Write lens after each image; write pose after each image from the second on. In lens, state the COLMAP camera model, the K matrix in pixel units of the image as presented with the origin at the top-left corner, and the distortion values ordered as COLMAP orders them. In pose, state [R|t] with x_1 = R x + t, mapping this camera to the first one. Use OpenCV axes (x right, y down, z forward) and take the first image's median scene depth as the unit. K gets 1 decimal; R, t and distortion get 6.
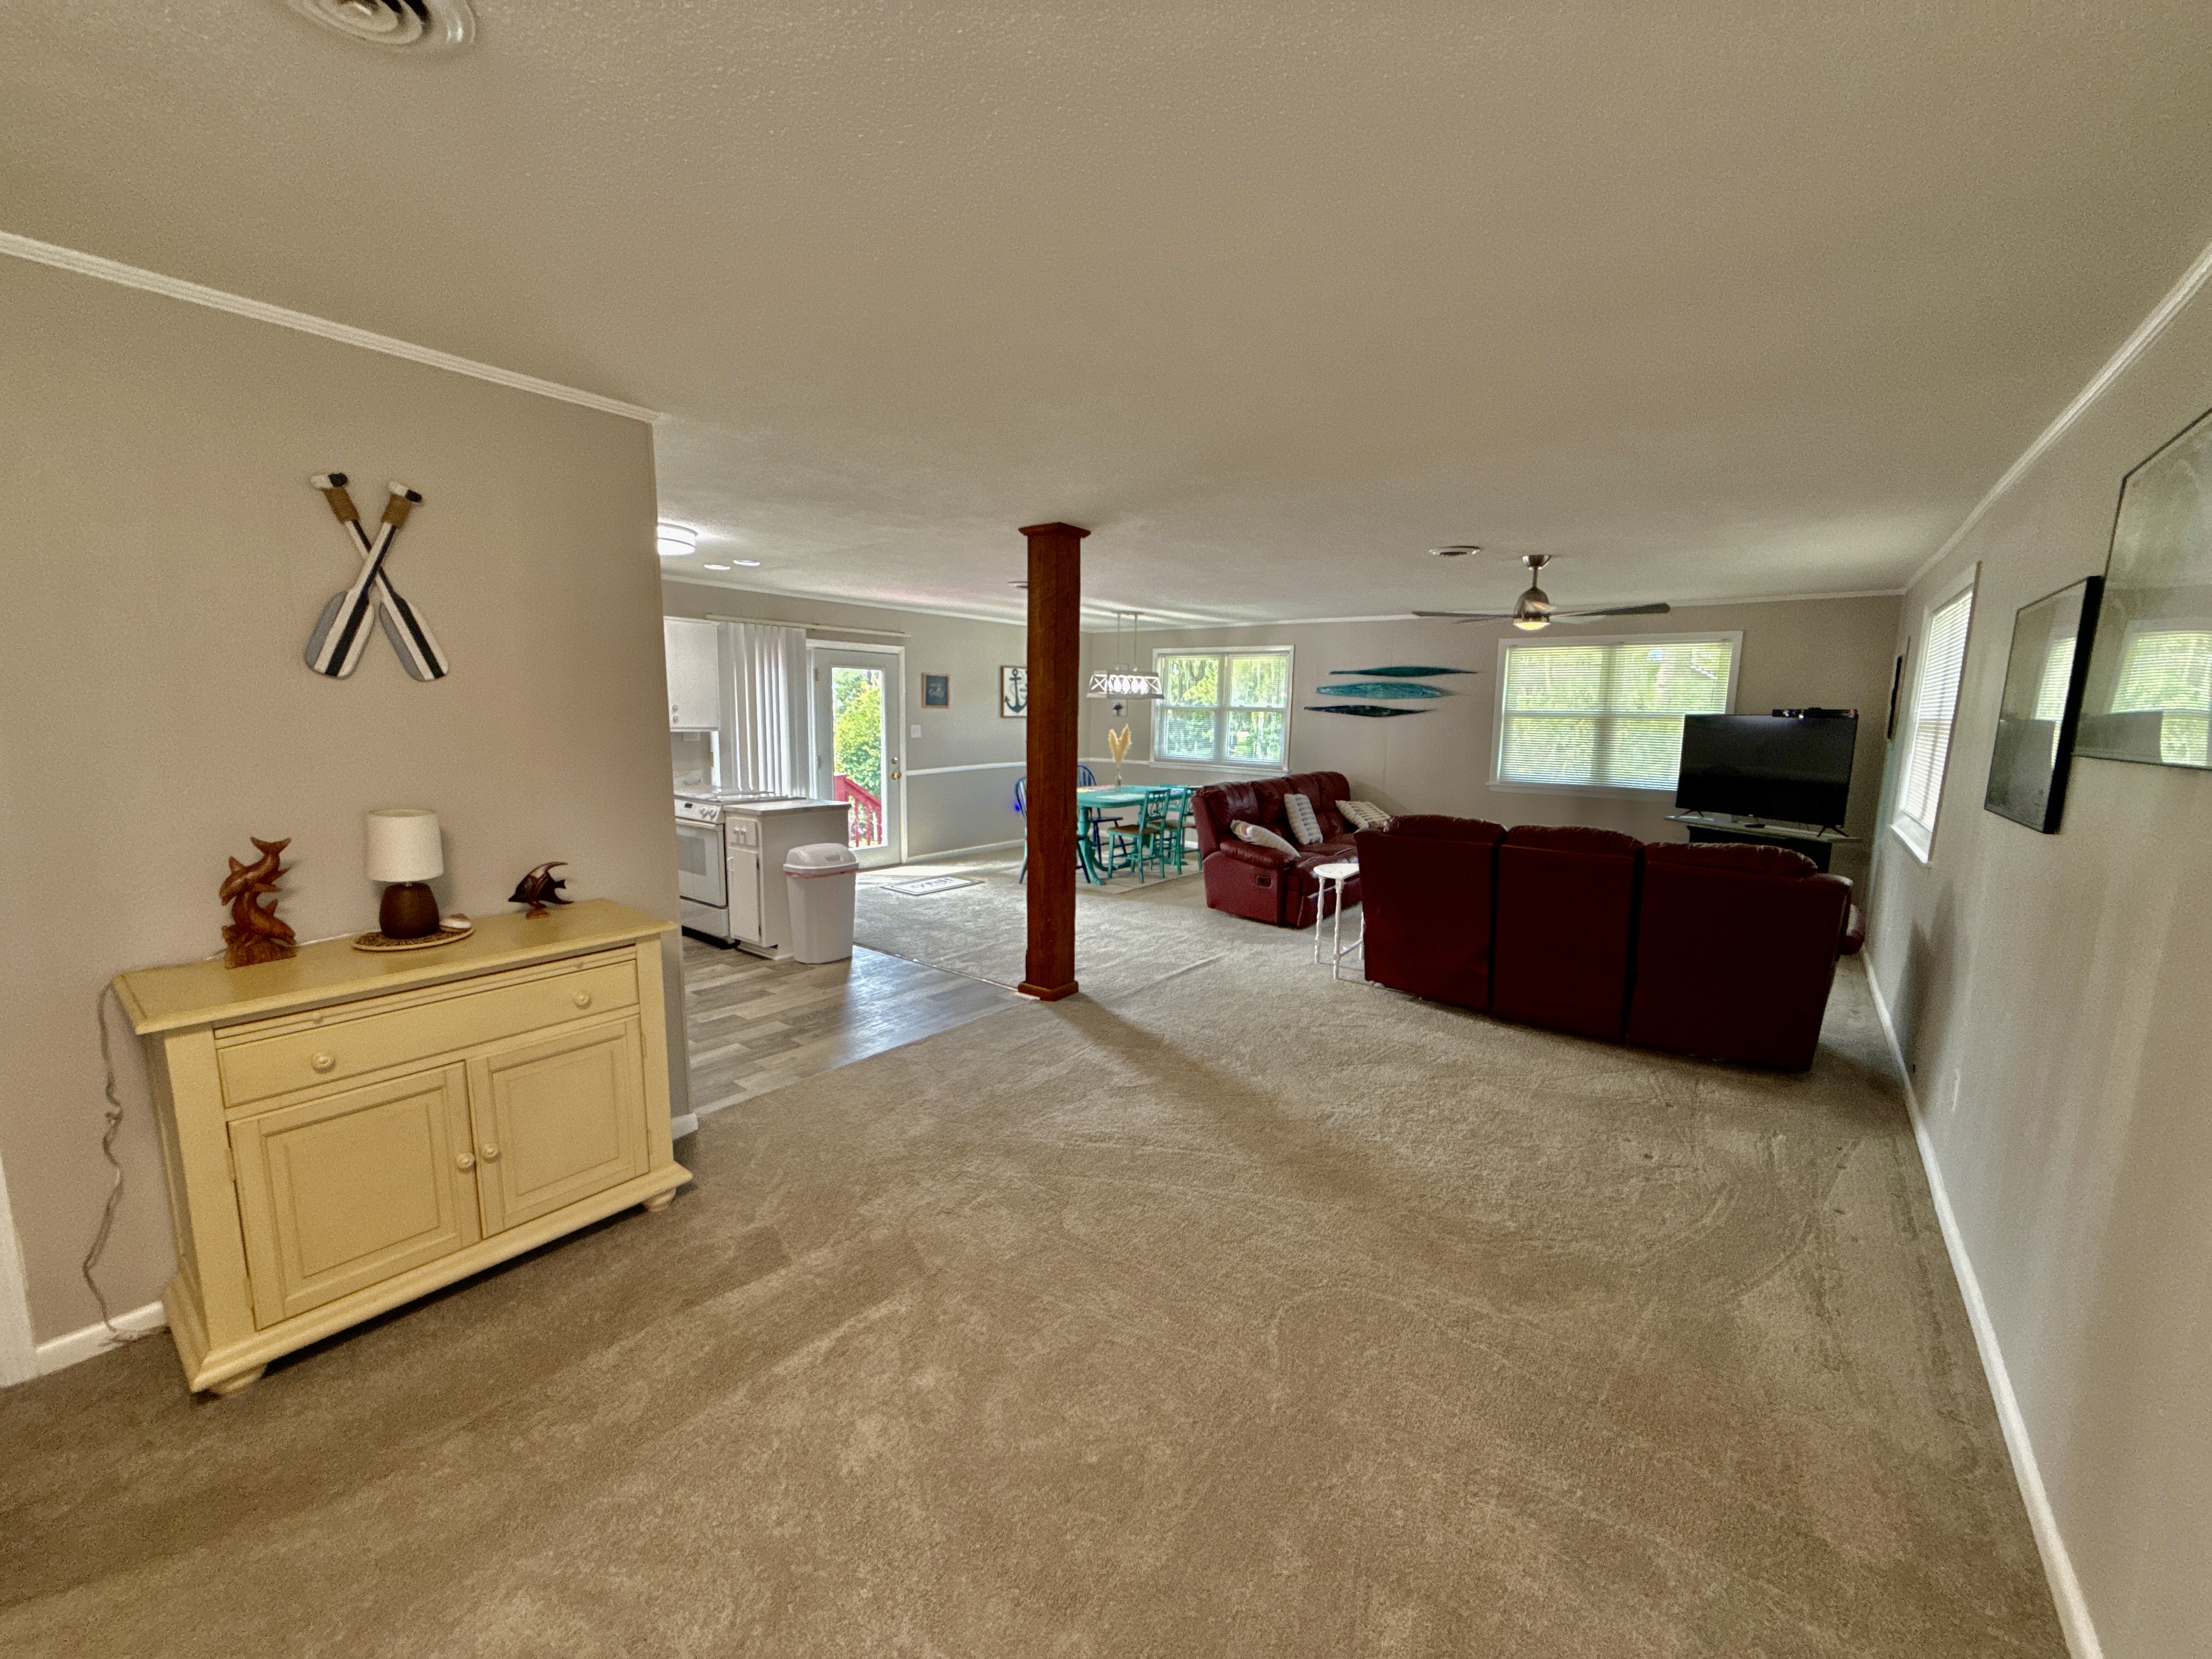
lens RADIAL K [[878.4, 0, 1106.1], [0, 878.4, 834.4], [0, 0, 1]] dist [0.000402, 0.000132]
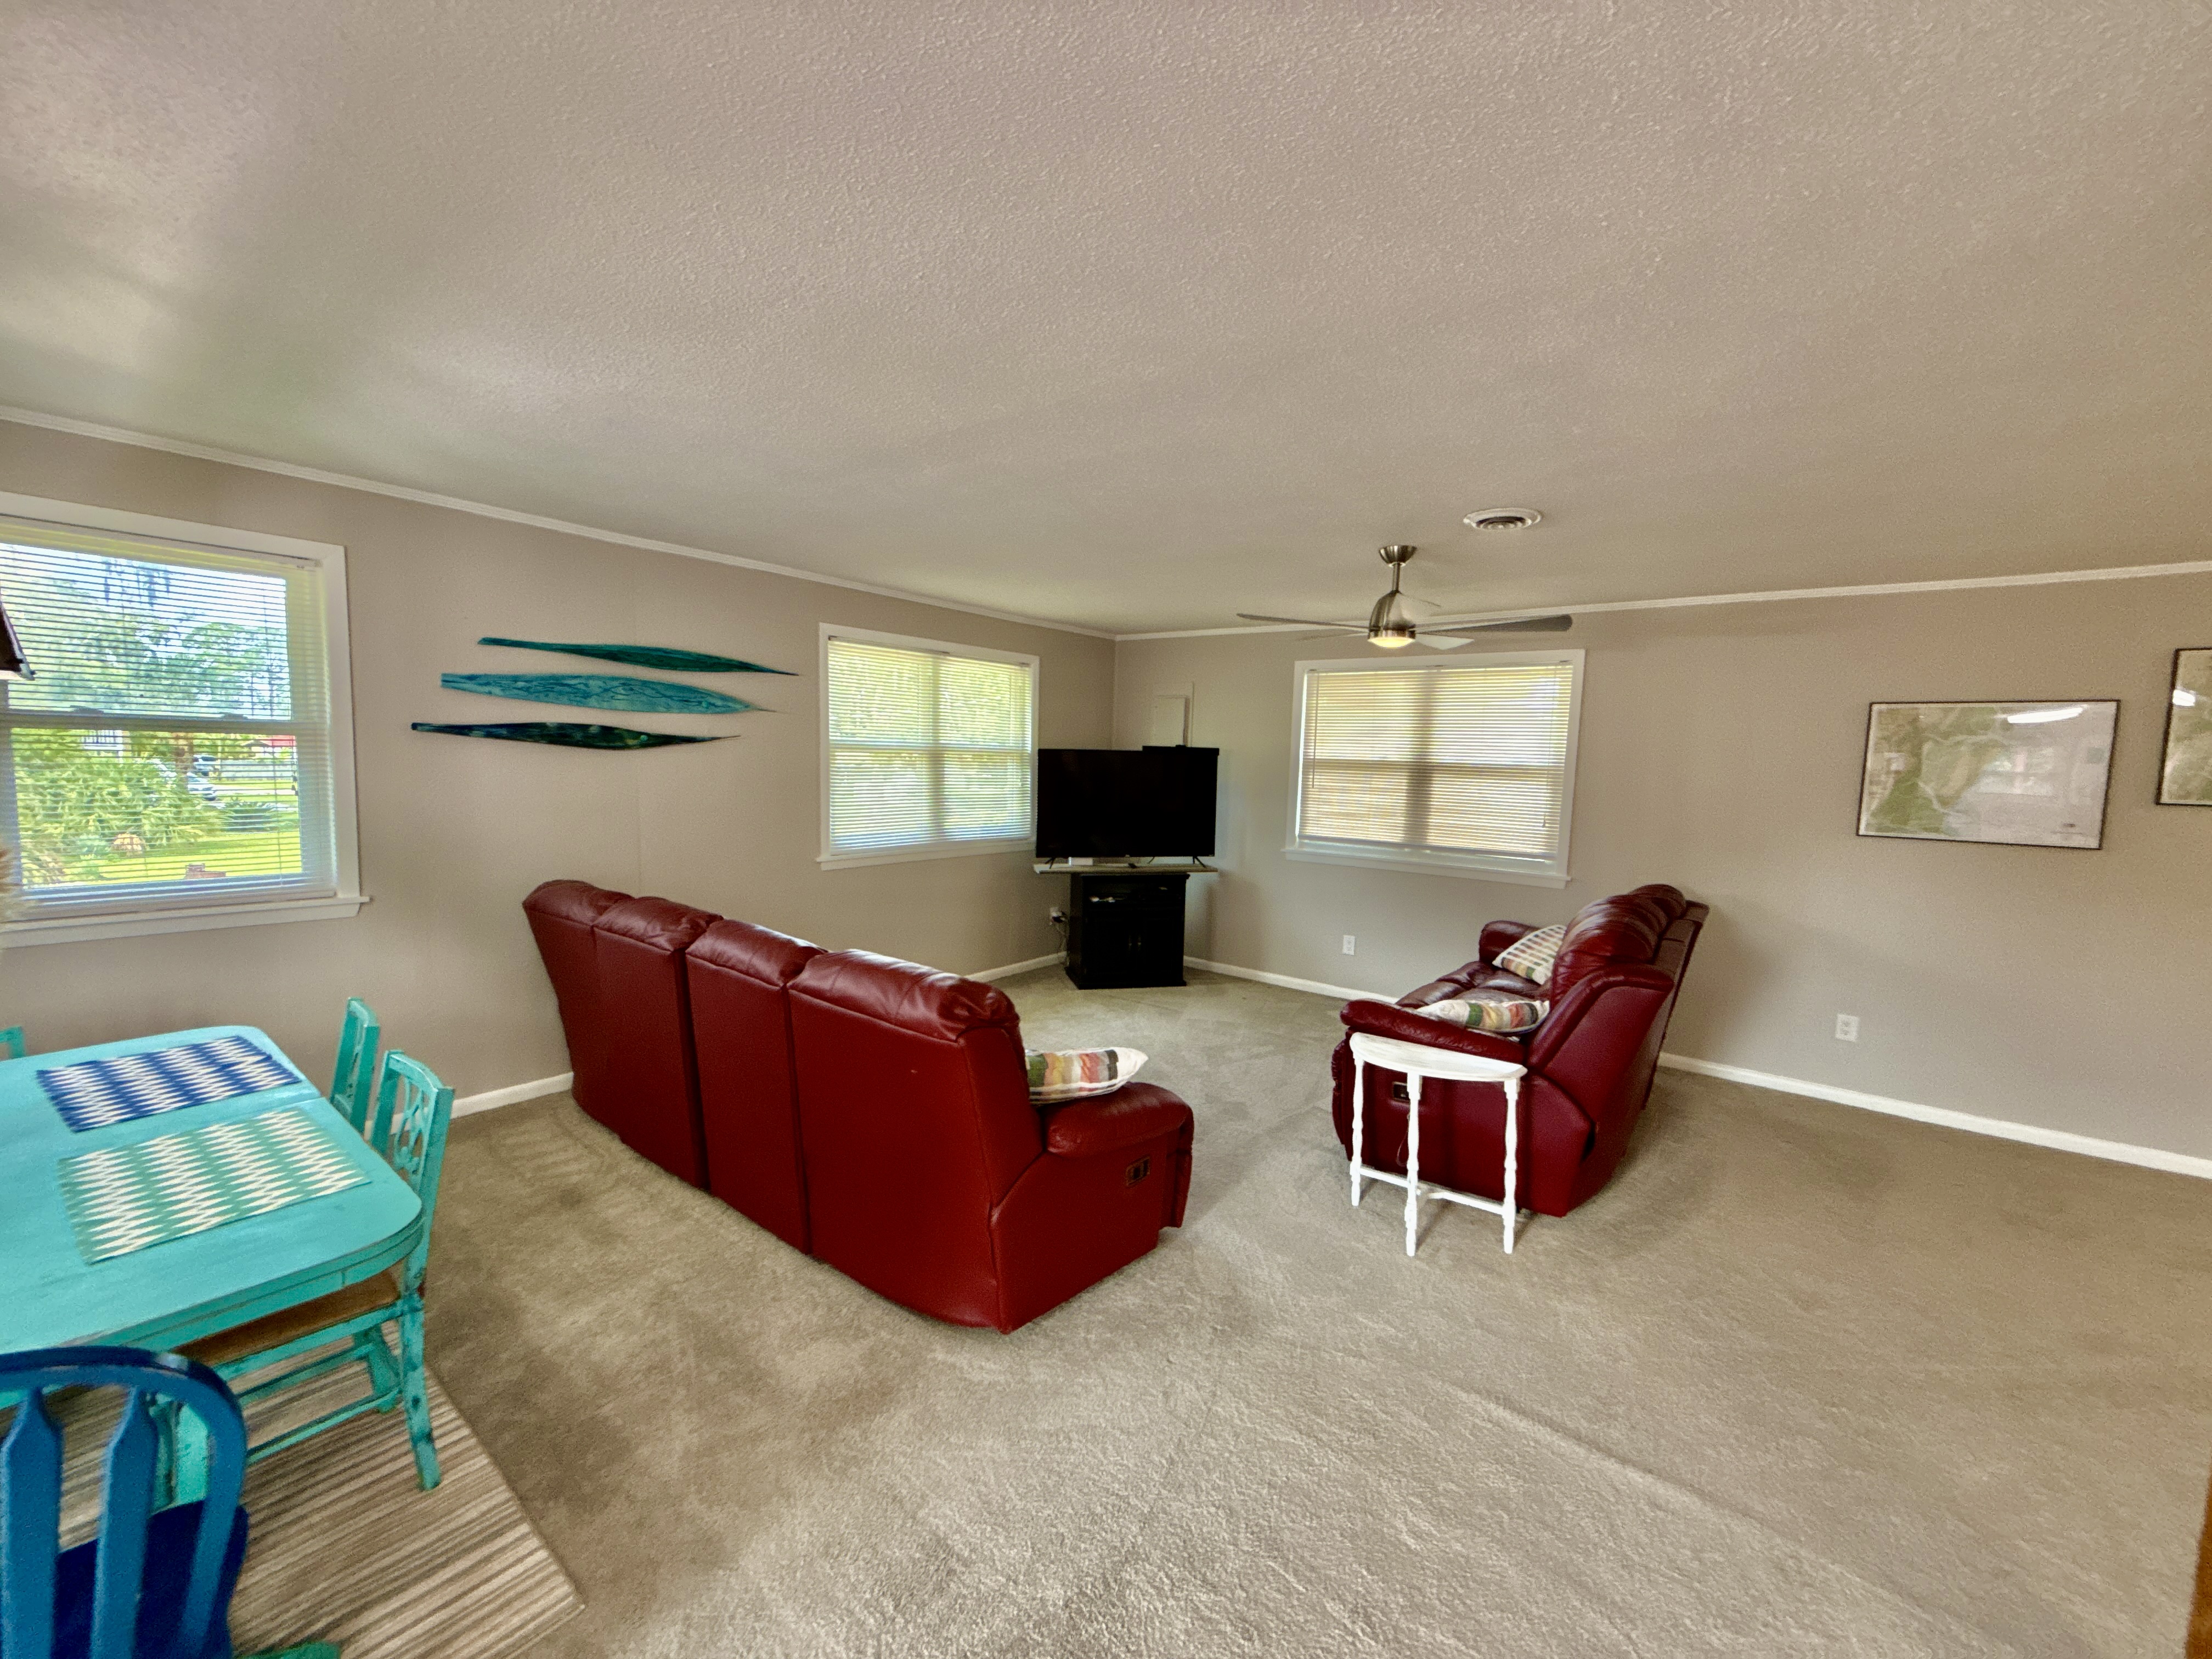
lens RADIAL K [[877.4, 0, 1105.9], [0, 877.4, 836.5], [0, 0, 1]] dist [-0.001425, -0.000256]
pose [[0.007743, -0.110203, 0.993879, -0.161012], [0.112853, 0.987655, 0.108634, -0.113036], [-0.993582, 0.111321, 0.020084, 0.761203]]
